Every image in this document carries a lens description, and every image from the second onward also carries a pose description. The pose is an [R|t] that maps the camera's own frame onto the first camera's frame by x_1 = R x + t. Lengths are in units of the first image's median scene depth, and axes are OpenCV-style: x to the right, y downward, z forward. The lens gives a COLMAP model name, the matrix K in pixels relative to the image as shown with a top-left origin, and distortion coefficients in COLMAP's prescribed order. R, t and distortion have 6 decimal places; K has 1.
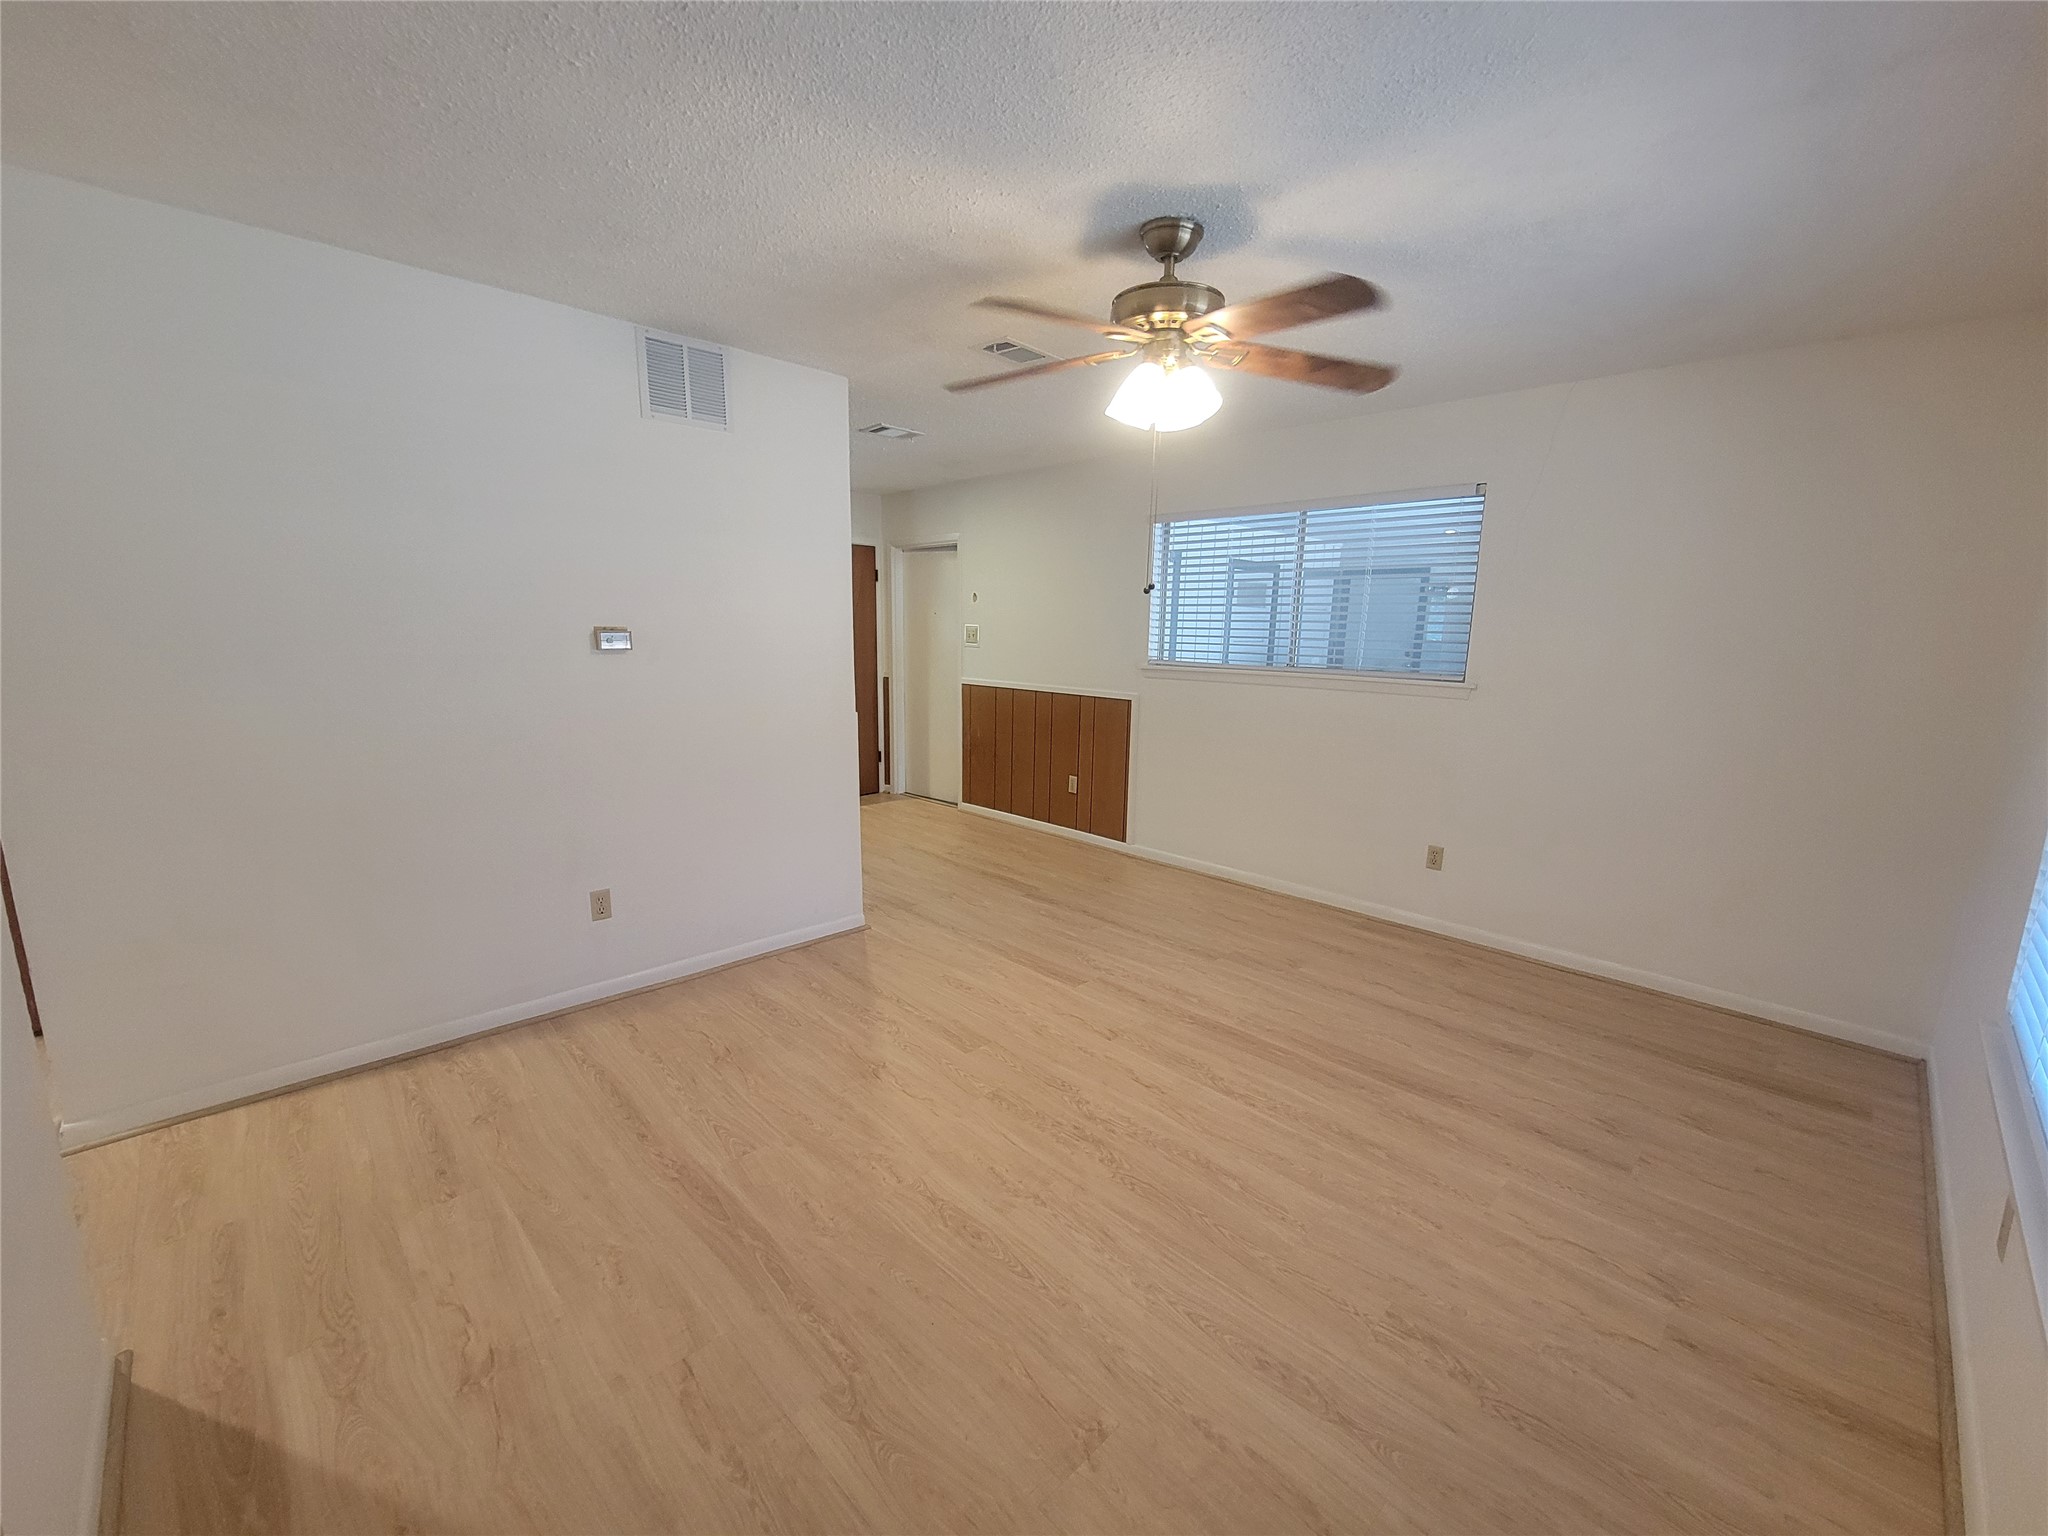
lens RADIAL K [[839.6, 0, 1014.5], [0, 839.6, 785.7], [0, 0, 1]] dist [0.000524, -0.000084]
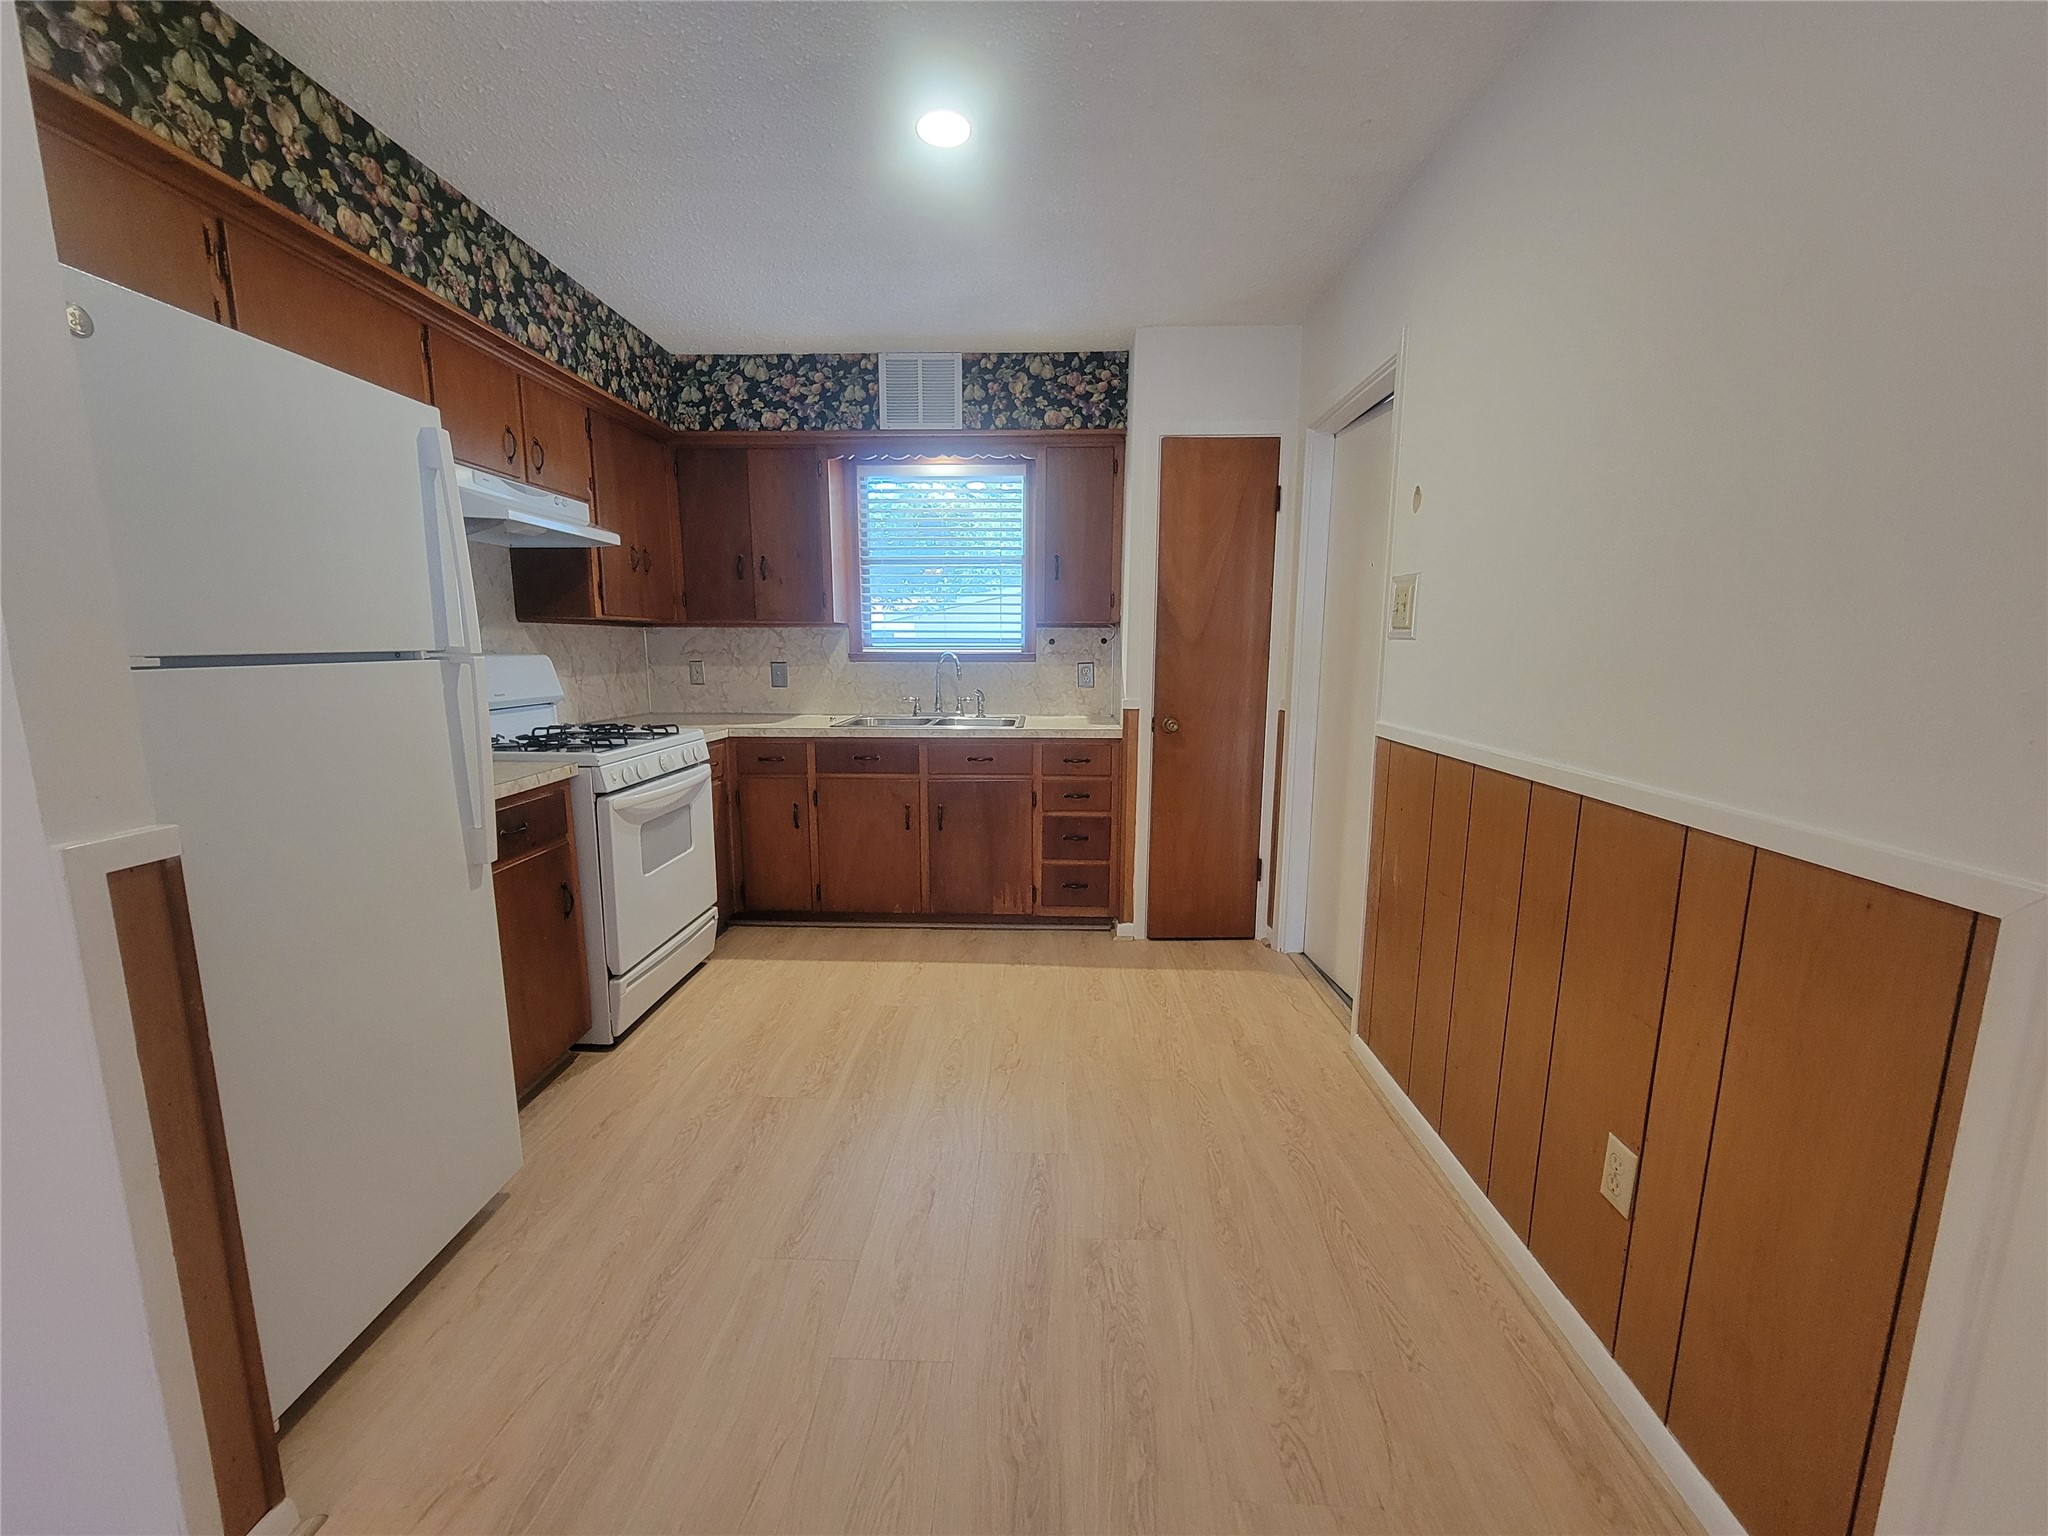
lens RADIAL K [[839.6, 0, 1014.5], [0, 839.6, 785.7], [0, 0, 1]] dist [0.000524, -0.000084]
pose [[0.690611, 0.106189, -0.715388, 0.121575], [-0.126738, 0.991625, 0.024844, -0.107320], [0.712035, 0.073510, 0.698285, 0.754667]]
